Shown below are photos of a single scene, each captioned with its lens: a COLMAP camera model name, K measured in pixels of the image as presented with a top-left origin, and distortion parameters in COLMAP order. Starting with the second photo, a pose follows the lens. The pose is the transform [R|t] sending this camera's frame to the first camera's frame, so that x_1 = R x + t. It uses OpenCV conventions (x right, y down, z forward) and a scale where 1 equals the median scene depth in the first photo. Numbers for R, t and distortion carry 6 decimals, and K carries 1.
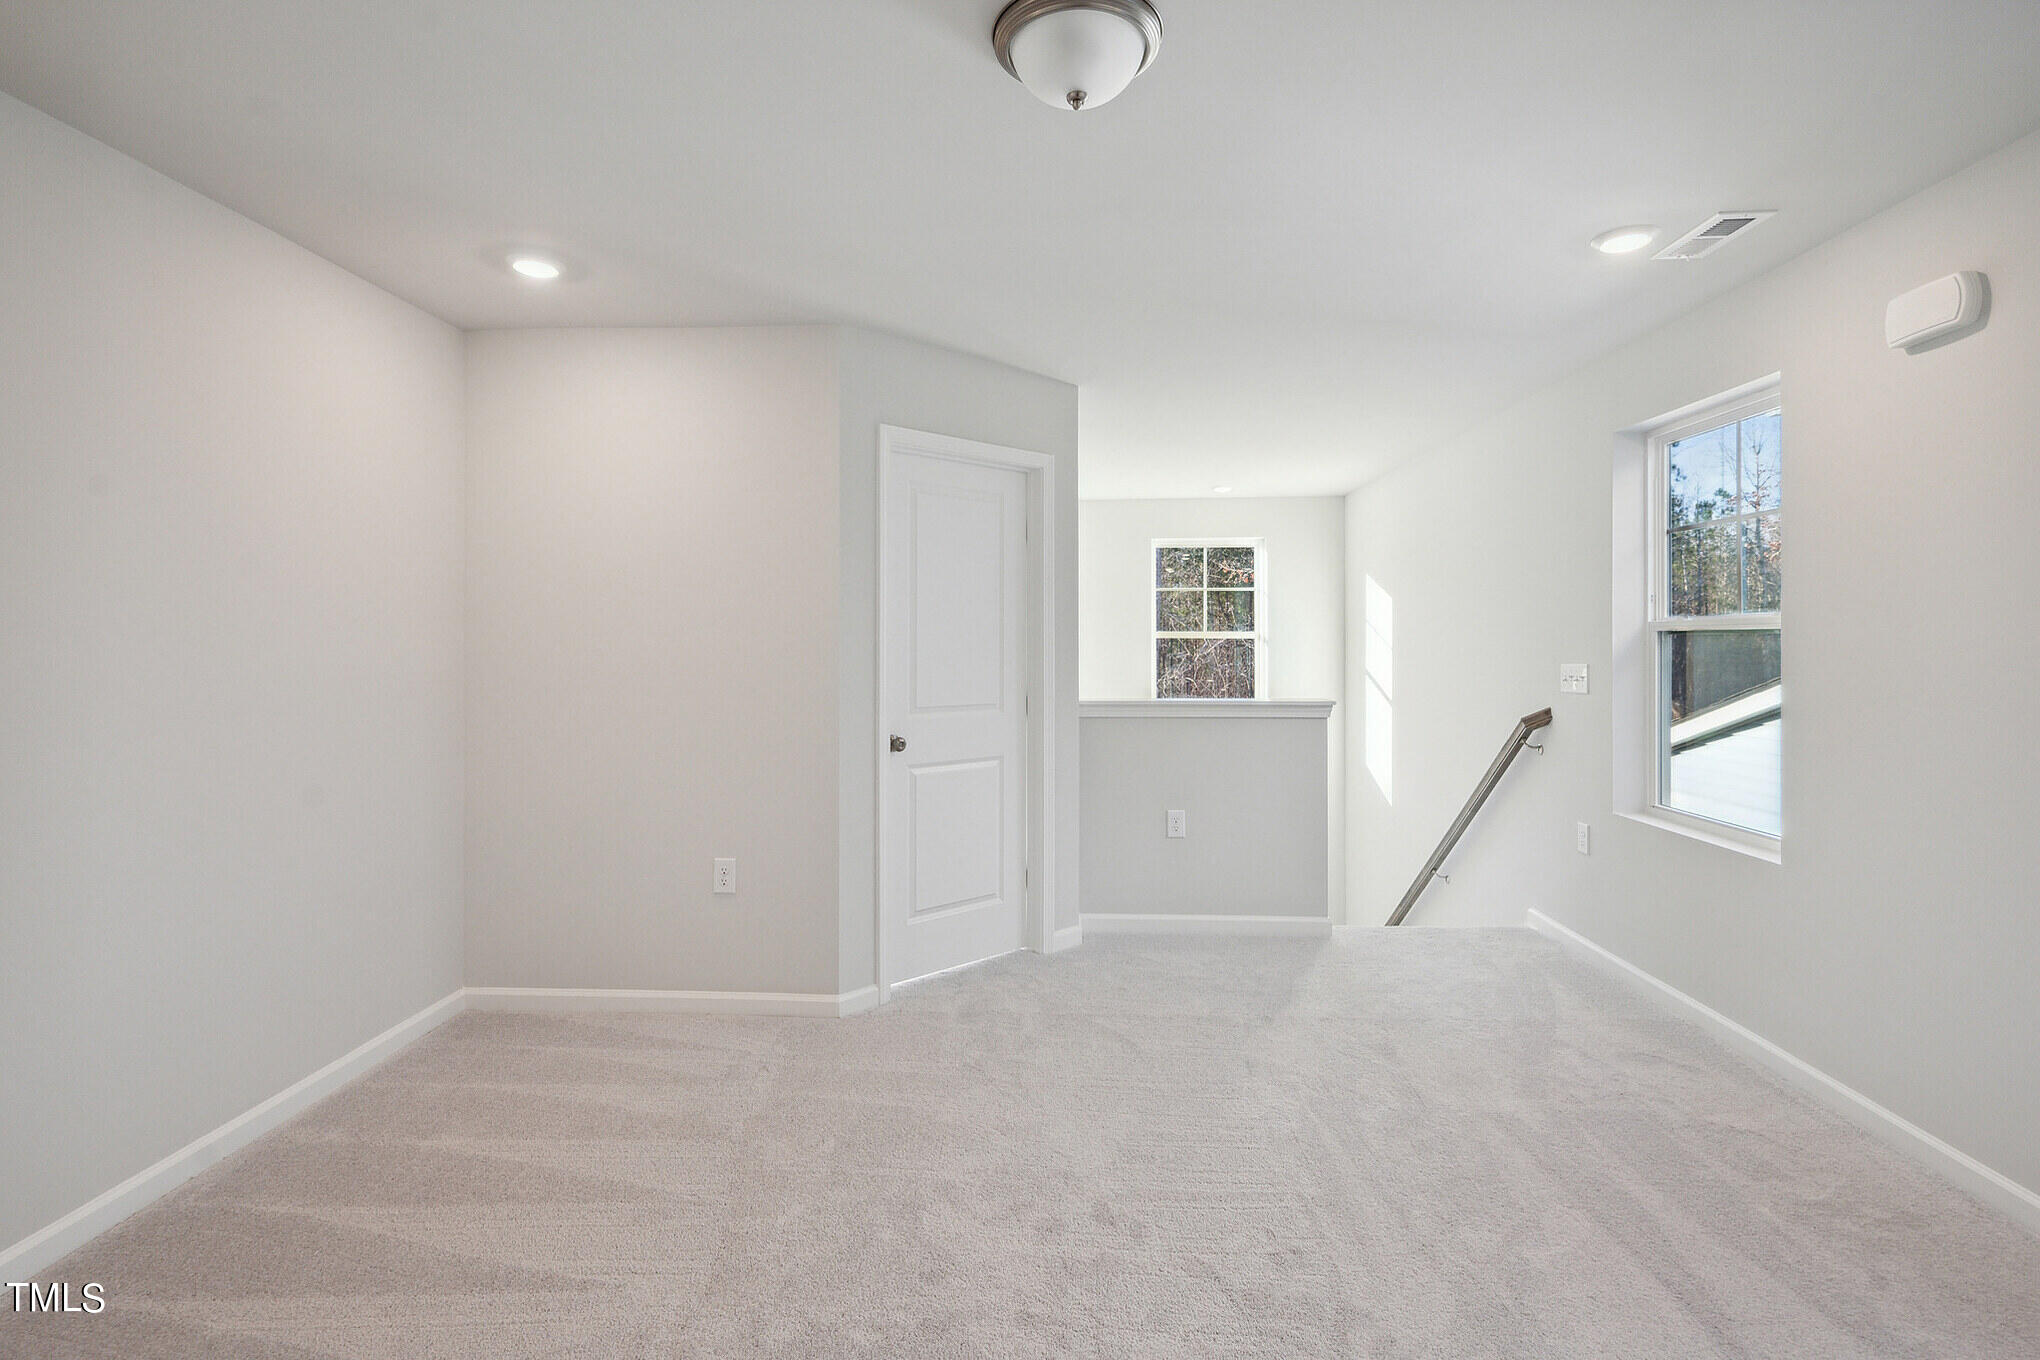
lens RADIAL K [[951.0, 0, 1017.7], [0, 951.0, 643.3], [0, 0, 1]] dist [0.001880, 0.000624]
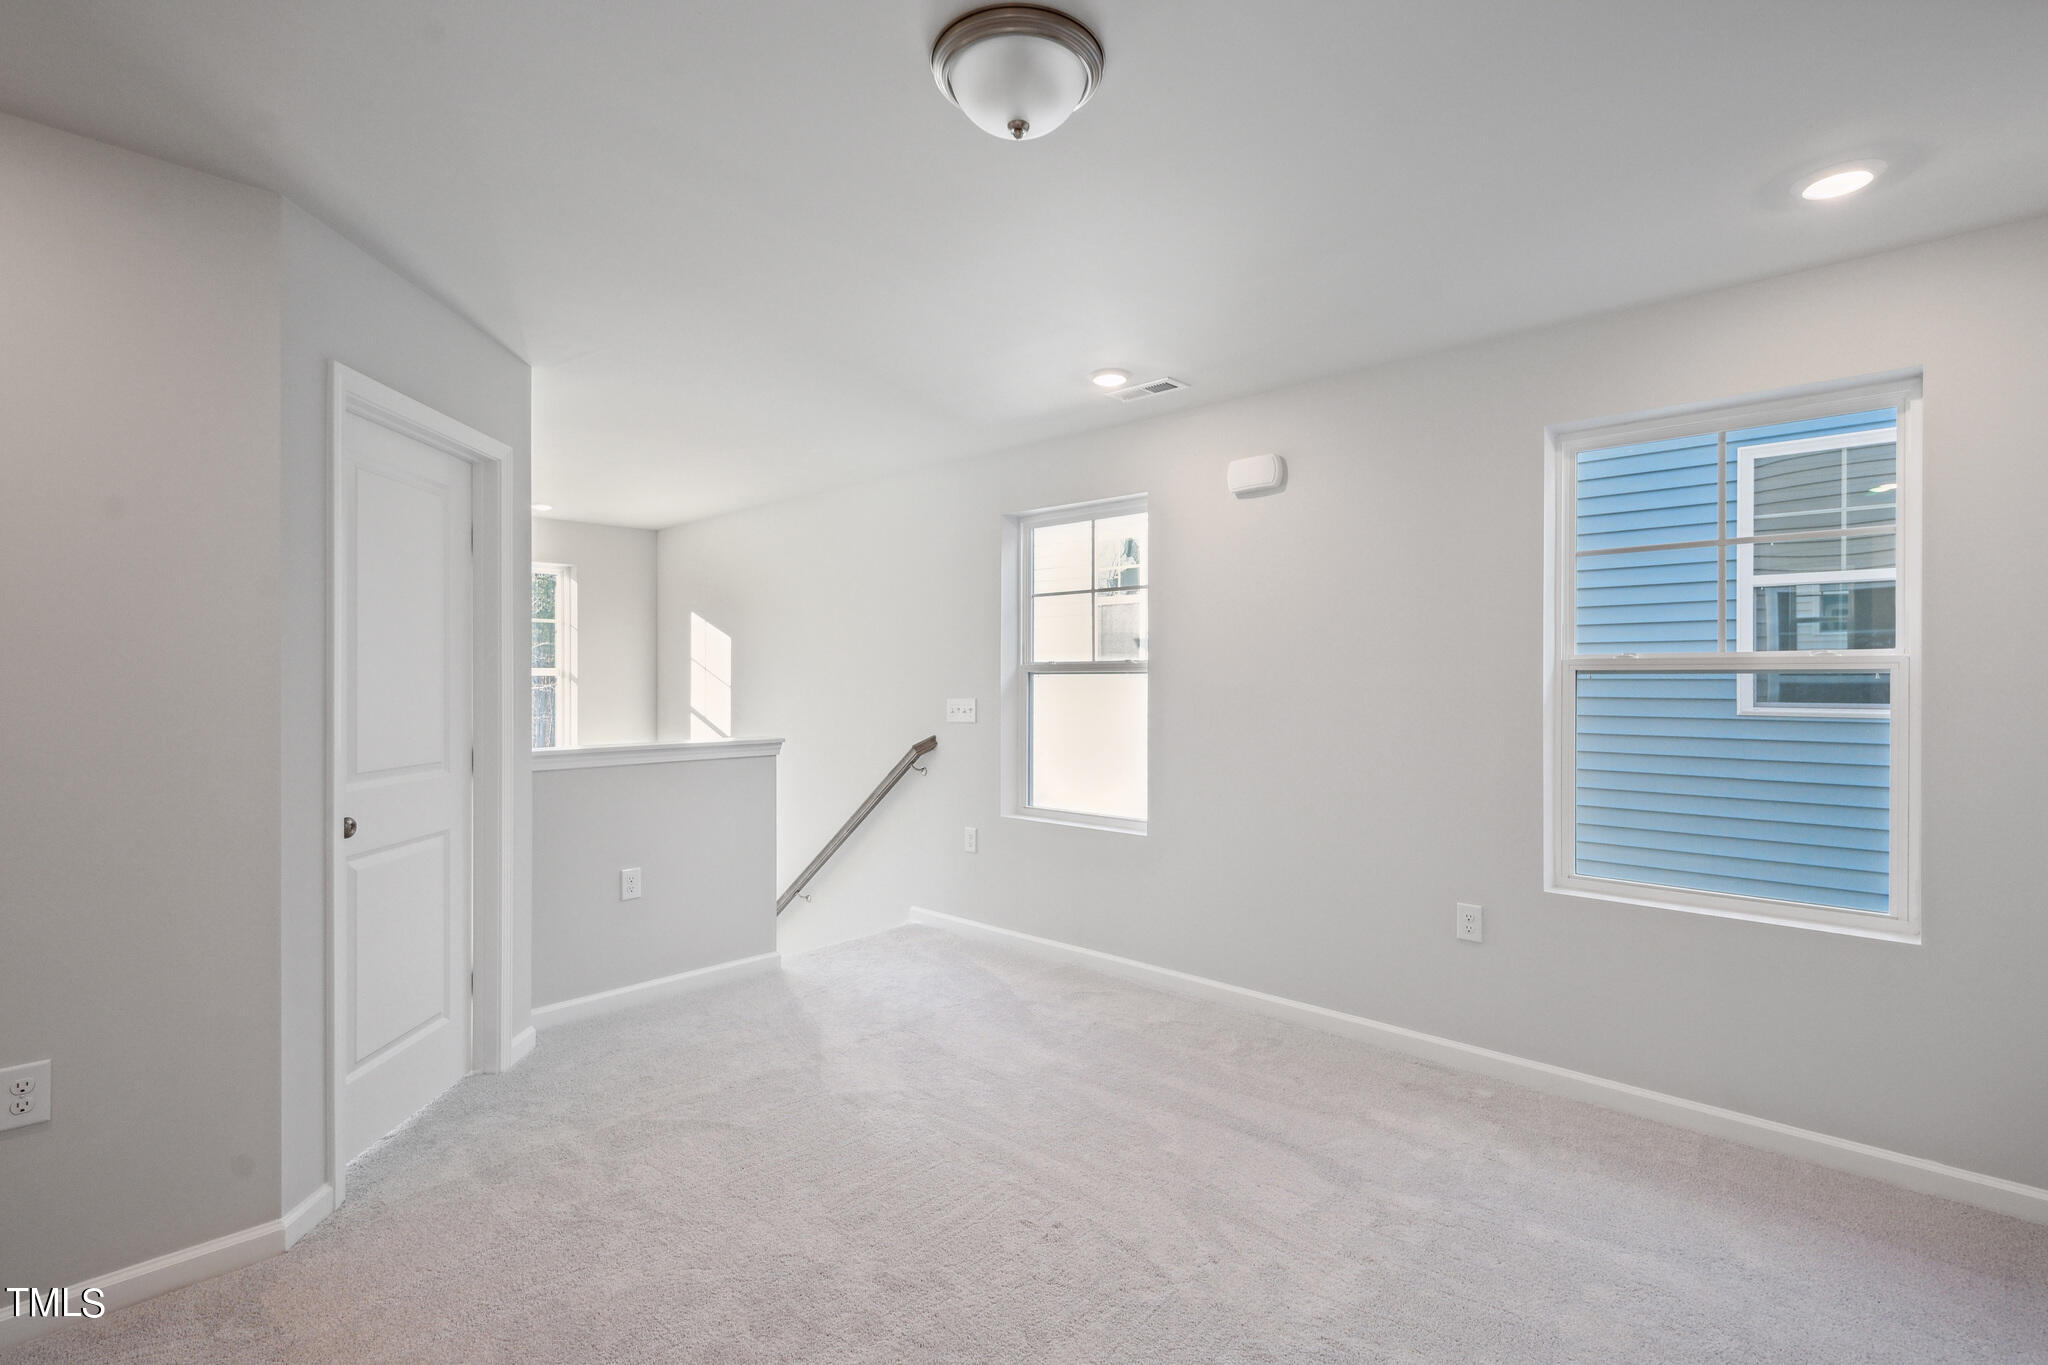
lens RADIAL K [[944.7, 0, 1024.0], [0, 944.7, 682.5], [0, 0, 1]] dist [-0.000906, -0.000275]
pose [[0.648306, -0.000774, 0.761380, -0.314603], [-0.000501, 0.999999, 0.001444, -0.000669], [-0.761380, -0.001318, 0.648305, 0.168956]]
